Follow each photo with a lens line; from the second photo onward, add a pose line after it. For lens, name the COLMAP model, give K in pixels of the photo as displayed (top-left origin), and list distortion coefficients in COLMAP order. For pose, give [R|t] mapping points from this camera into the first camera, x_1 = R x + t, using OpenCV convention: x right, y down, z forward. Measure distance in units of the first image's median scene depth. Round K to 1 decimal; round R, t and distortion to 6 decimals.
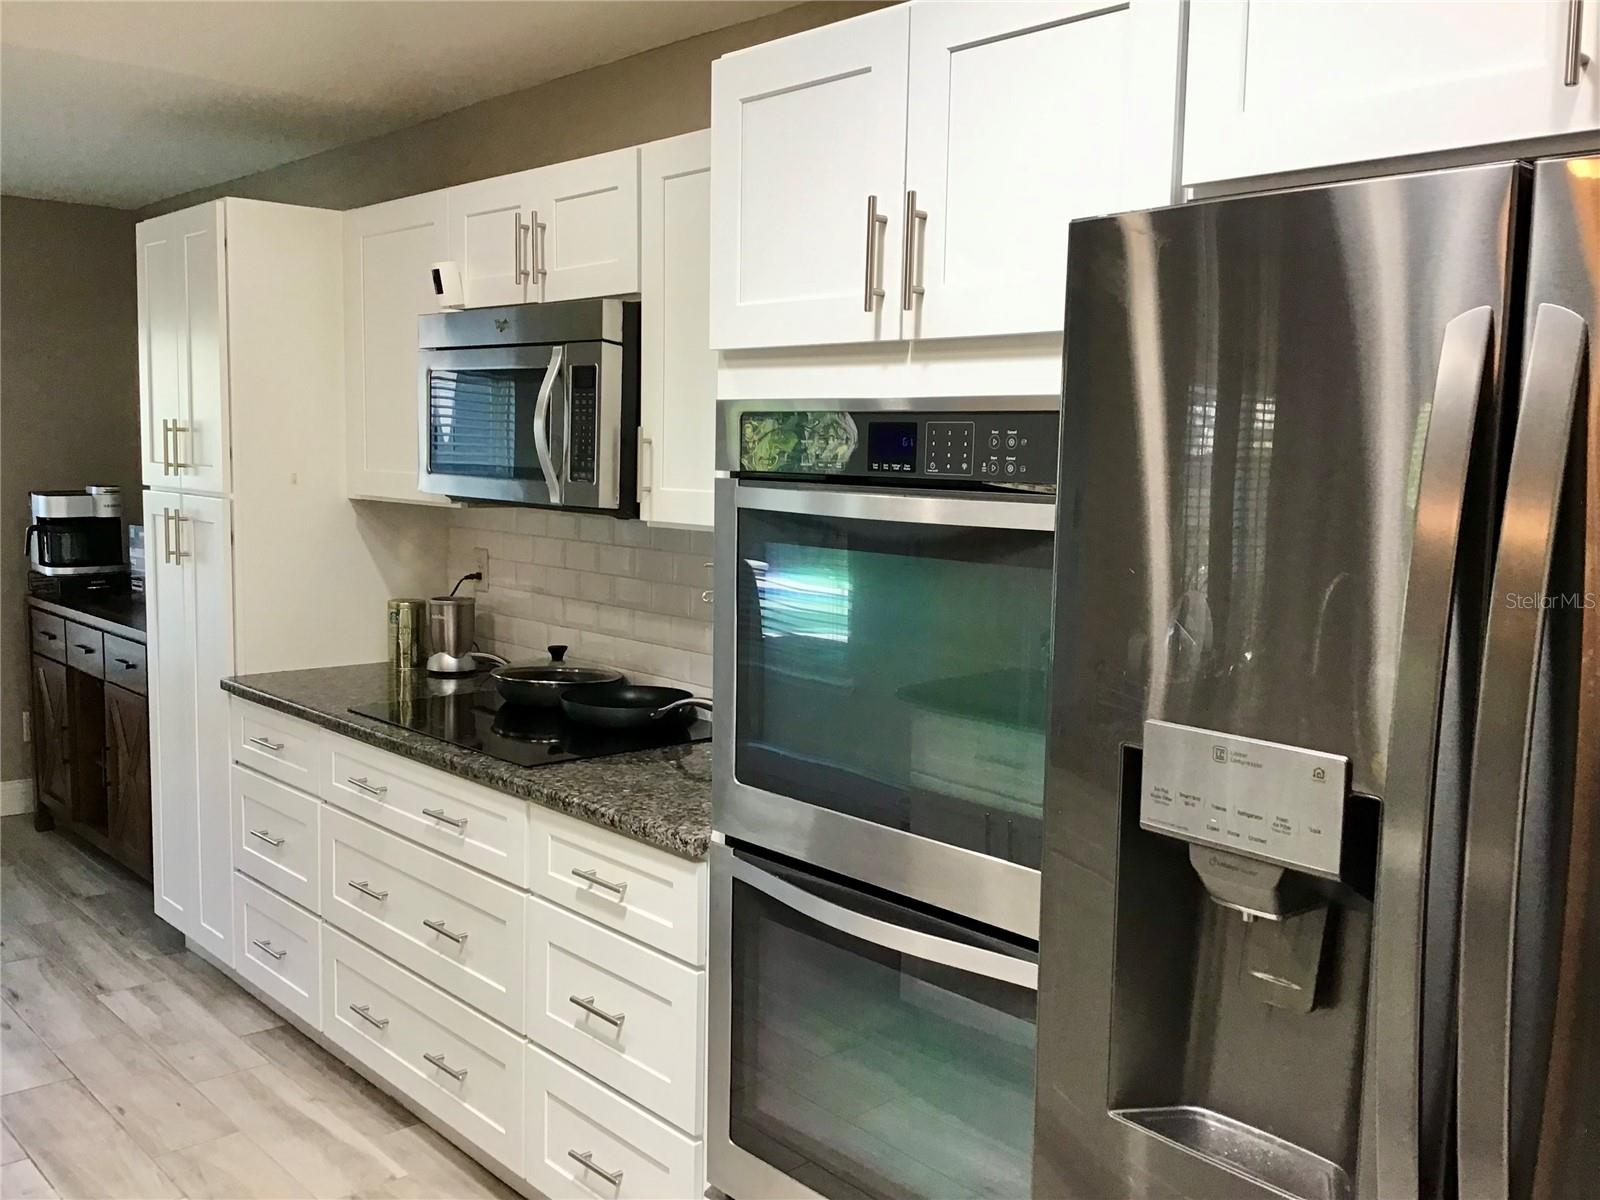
lens RADIAL K [[1444.1, 0, 803.7], [0, 1444.1, 595.6], [0, 0, 1]] dist [0.124108, -0.233414]
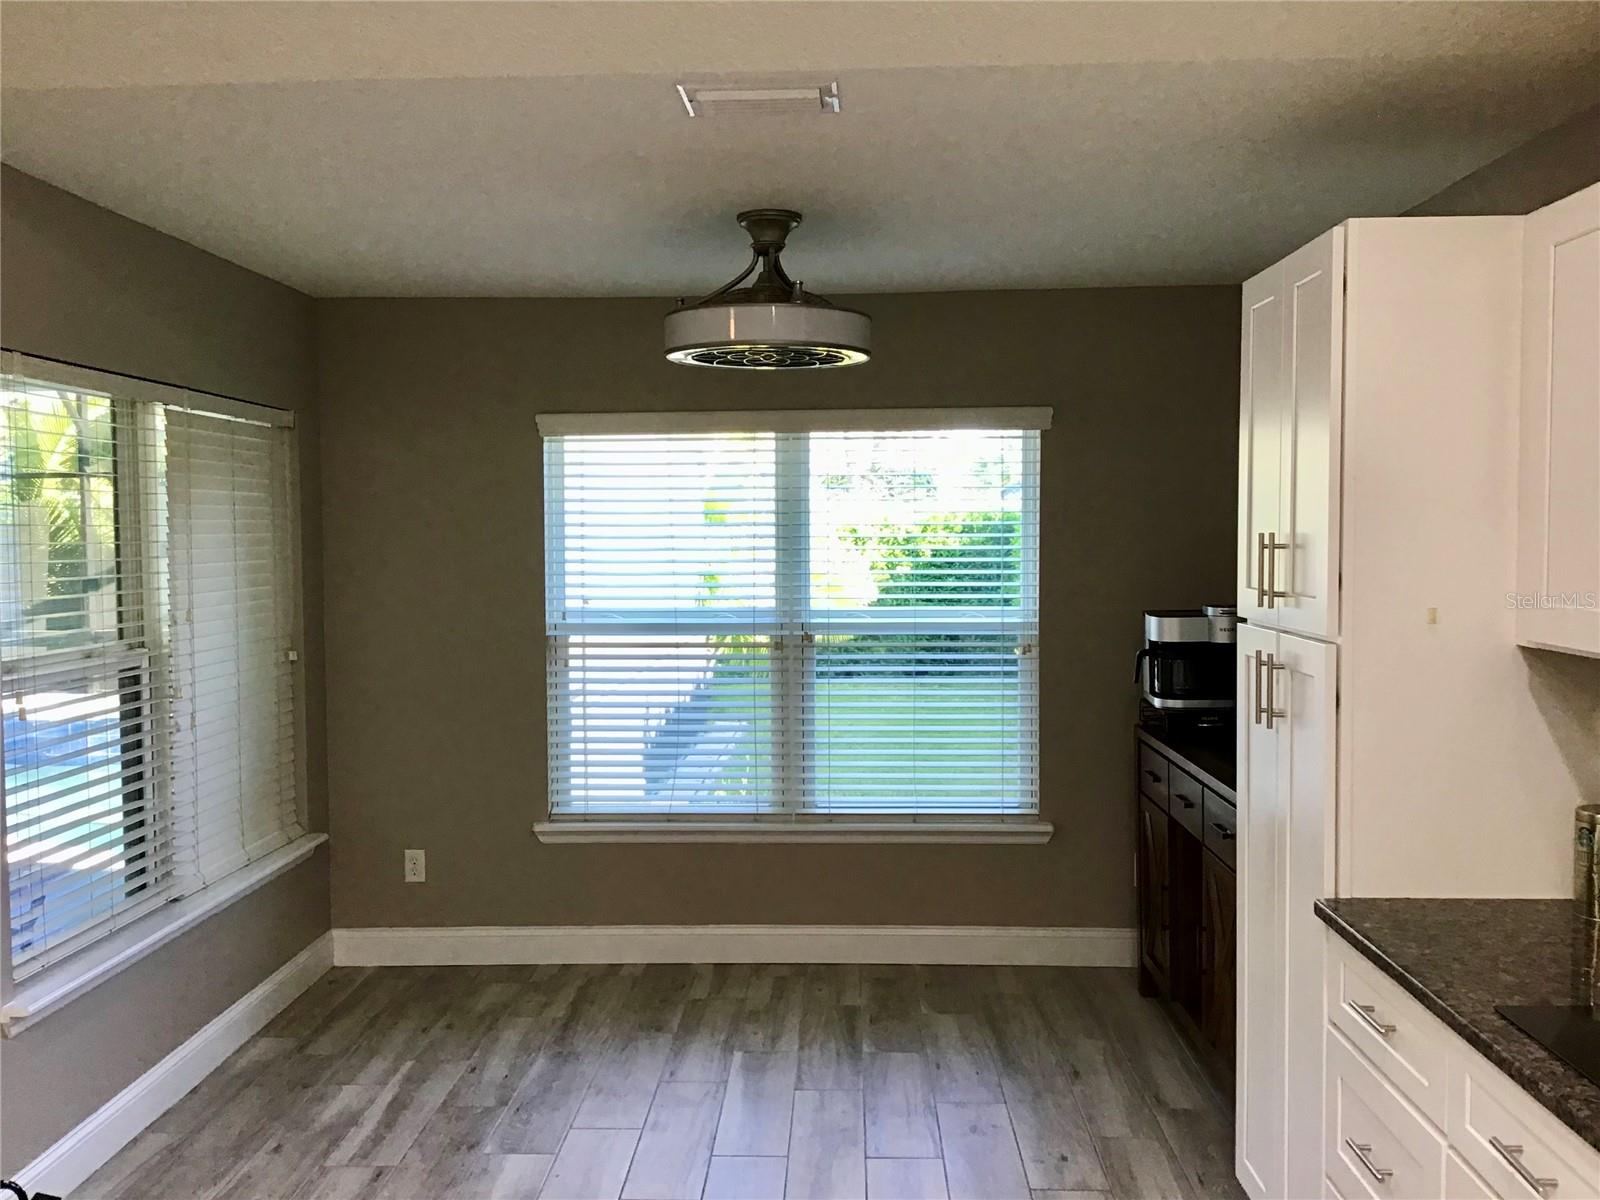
lens RADIAL K [[1444.1, 0, 803.7], [0, 1444.1, 595.6], [0, 0, 1]] dist [0.124108, -0.233414]
pose [[0.718983, 0.009333, -0.694965, -0.084534], [-0.053780, 0.997659, -0.042241, -0.044015], [0.692944, 0.067746, 0.717802, 0.304288]]
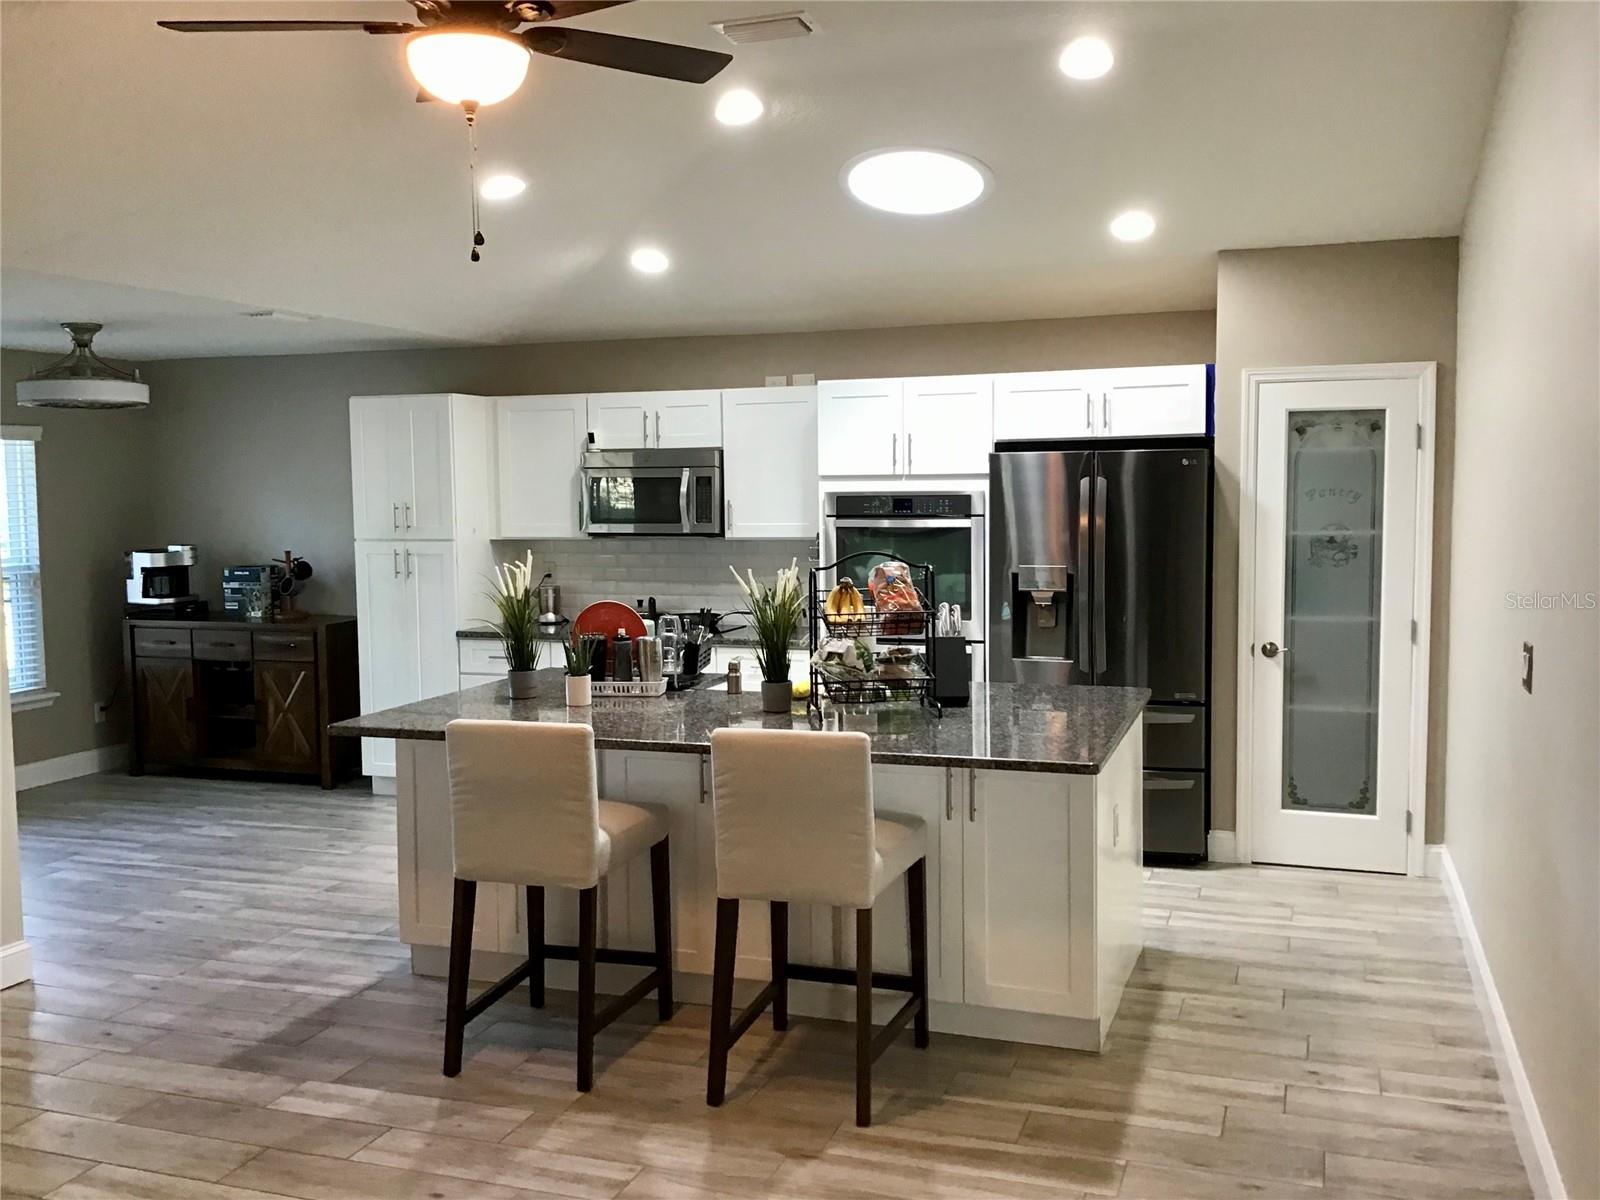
lens RADIAL K [[1444.1, 0, 803.7], [0, 1444.1, 595.6], [0, 0, 1]] dist [0.124108, -0.233414]
pose [[0.879755, -0.067560, 0.470603, -0.875192], [0.079406, 0.996828, -0.005337, 0.053993], [-0.468749, 0.042064, 0.882329, -0.937862]]
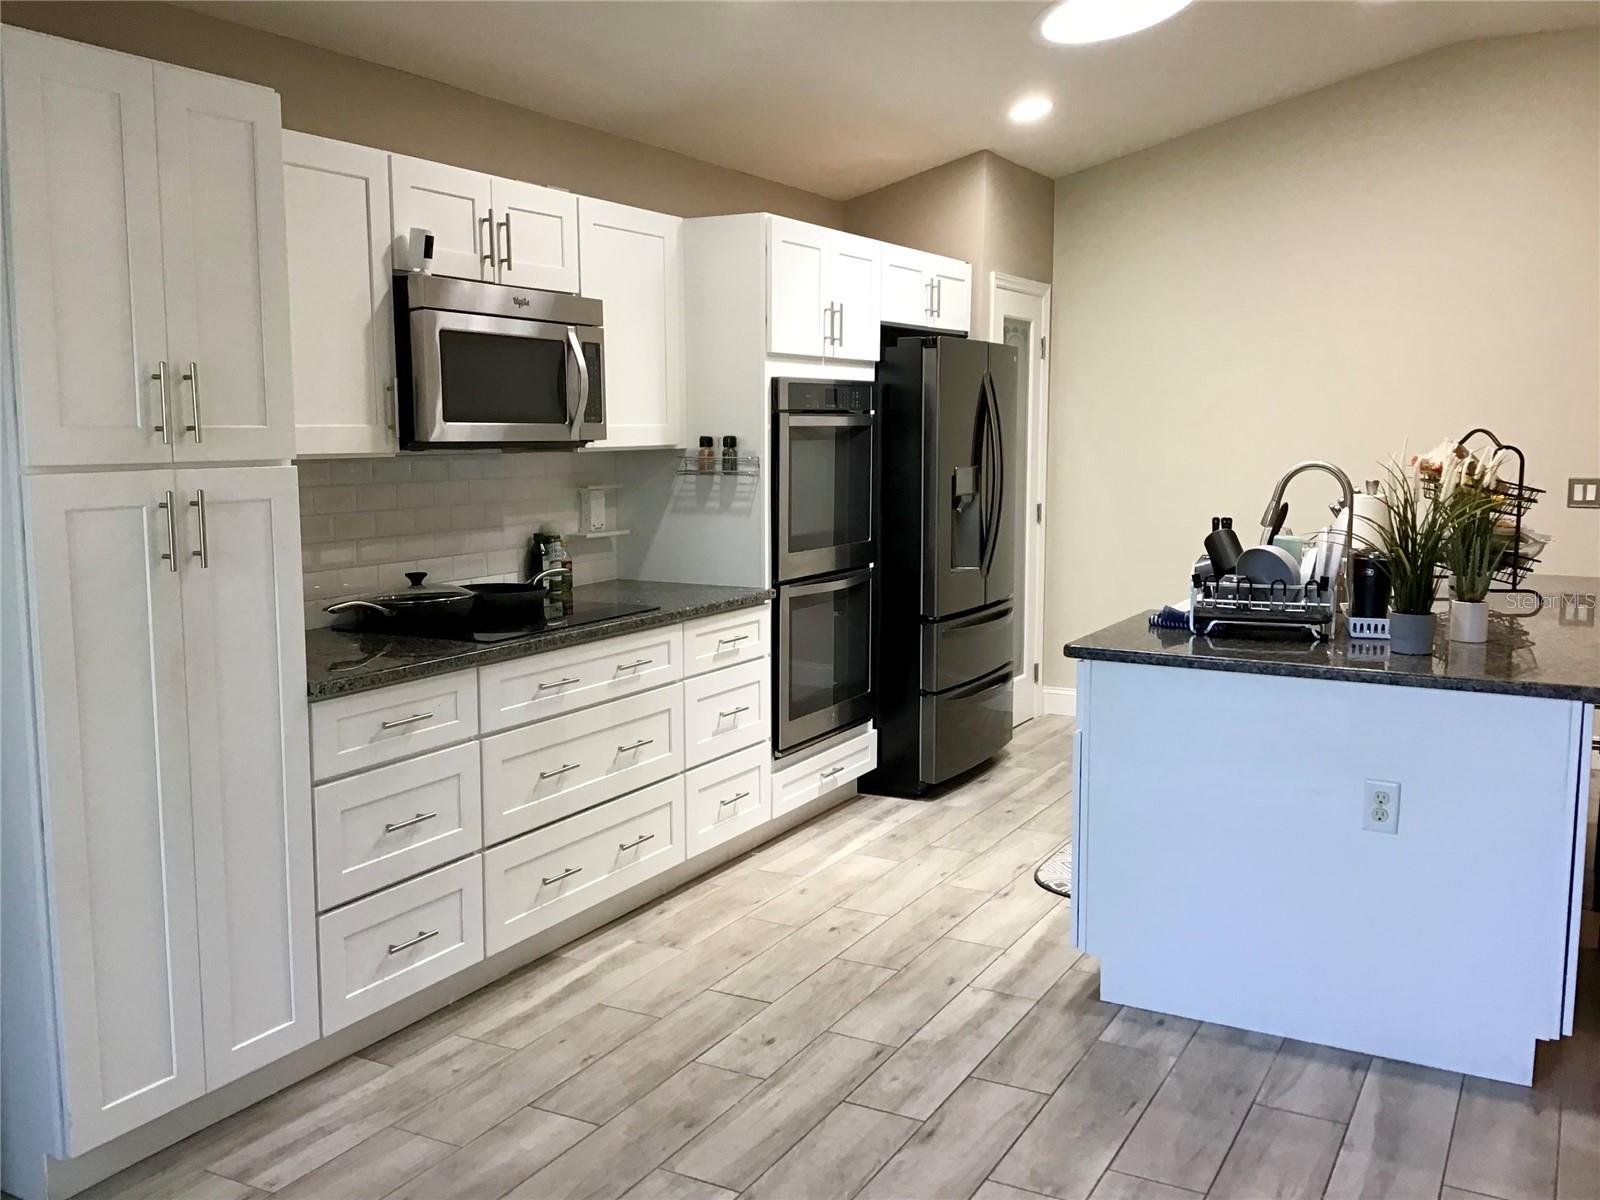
lens RADIAL K [[1444.1, 0, 803.7], [0, 1444.1, 595.6], [0, 0, 1]] dist [0.124108, -0.233414]
pose [[-0.331026, -0.131039, 0.934479, -1.196836], [0.095034, 0.980646, 0.171178, -0.102022], [-0.938824, 0.145471, -0.312166, 0.954073]]
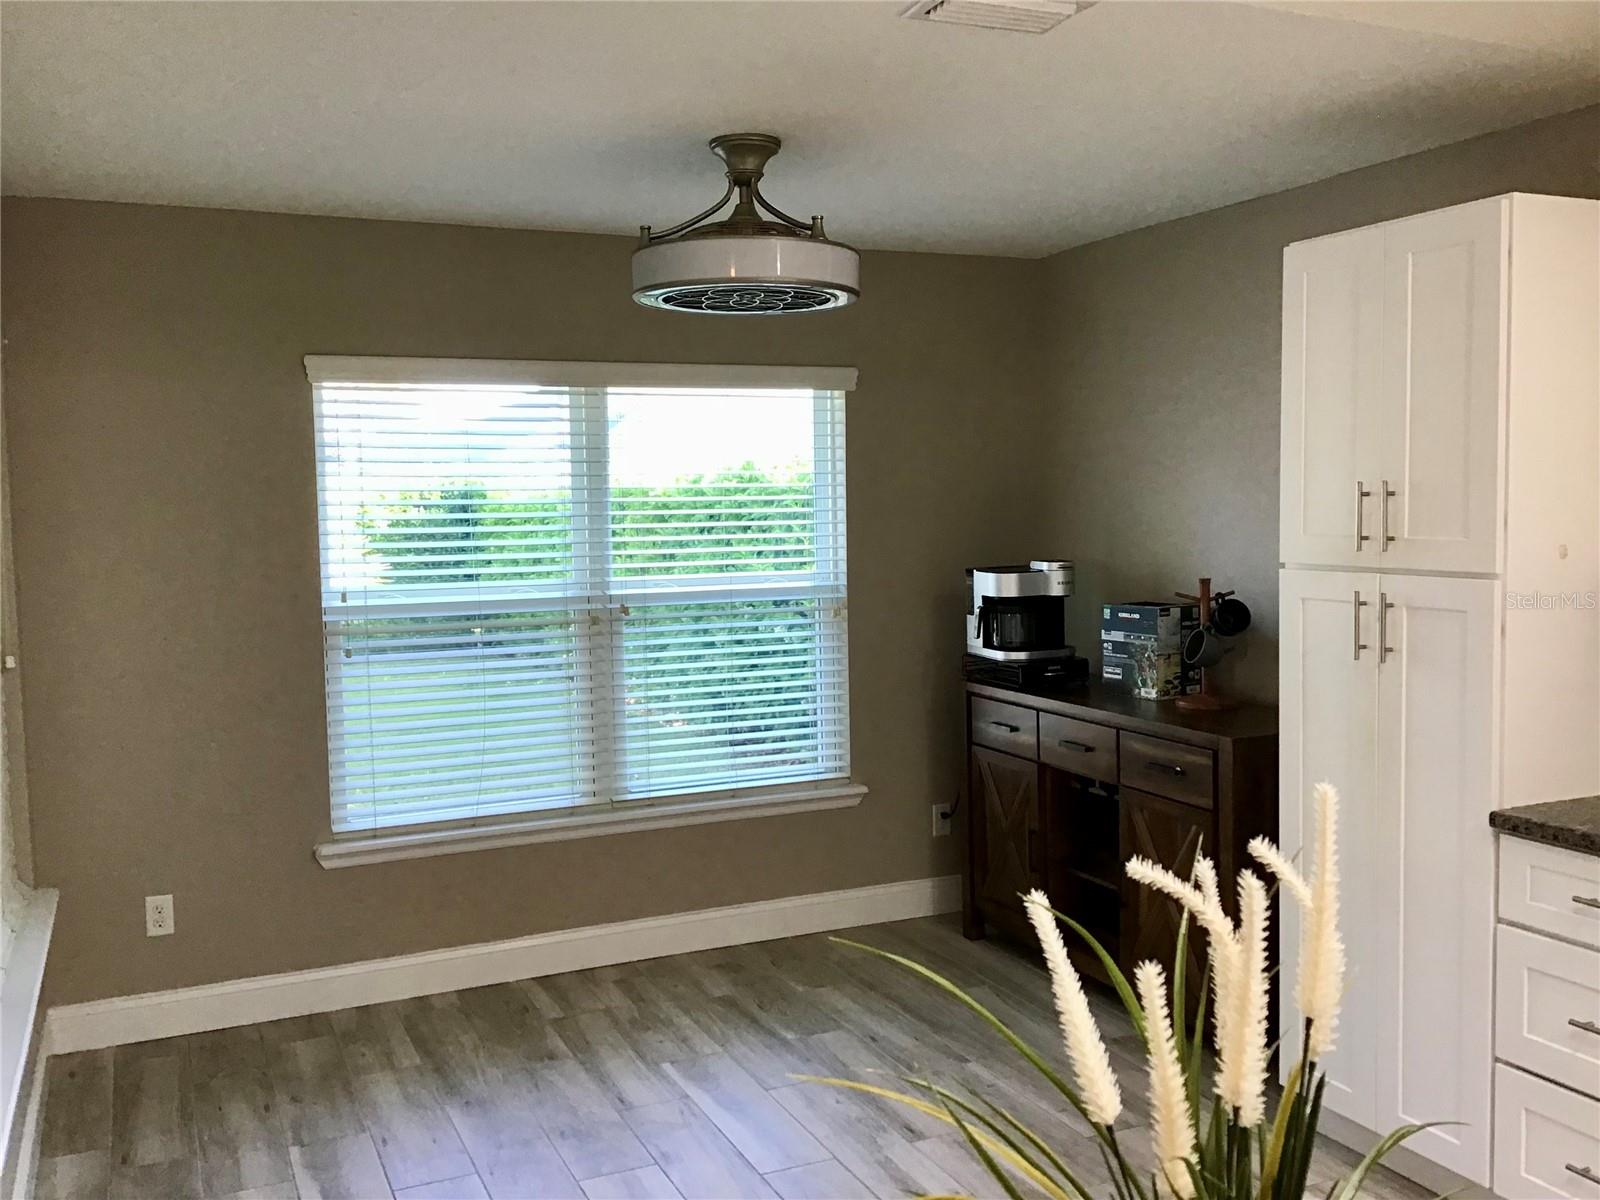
lens RADIAL K [[1444.1, 0, 803.7], [0, 1444.1, 595.6], [0, 0, 1]] dist [0.124108, -0.233414]
pose [[0.951844, -0.013636, -0.306279, -0.483440], [0.002227, 0.999292, -0.037568, -0.027944], [0.306575, 0.035077, 0.951200, 0.143518]]
